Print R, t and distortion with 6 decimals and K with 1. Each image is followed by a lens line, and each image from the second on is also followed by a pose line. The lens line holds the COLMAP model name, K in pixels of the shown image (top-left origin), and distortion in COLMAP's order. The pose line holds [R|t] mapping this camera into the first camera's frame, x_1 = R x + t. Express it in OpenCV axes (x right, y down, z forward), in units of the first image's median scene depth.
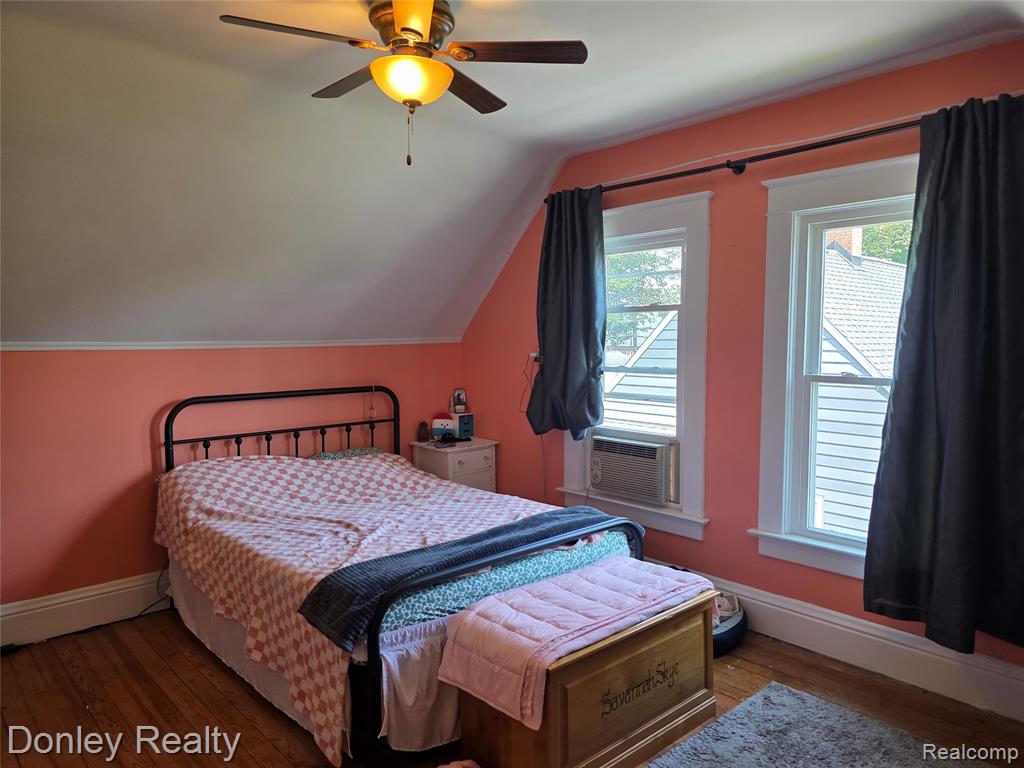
lens RADIAL K [[707.3, 0, 517.1], [0, 707.3, 385.6], [0, 0, 1]] dist [0.064547, -0.100407]
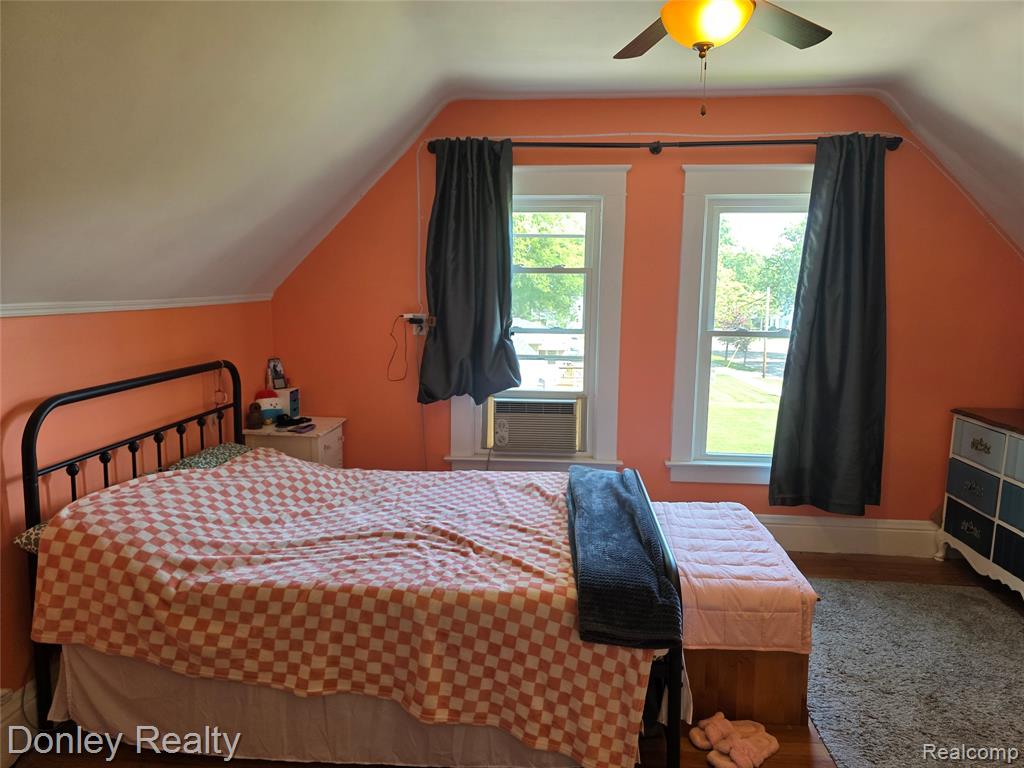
lens RADIAL K [[707.3, 0, 517.1], [0, 707.3, 385.6], [0, 0, 1]] dist [0.064547, -0.100407]
pose [[0.716661, -0.078931, 0.692940, -0.637418], [0.035872, 0.996432, 0.076401, -0.024377], [-0.696498, -0.029896, 0.716936, 0.321727]]
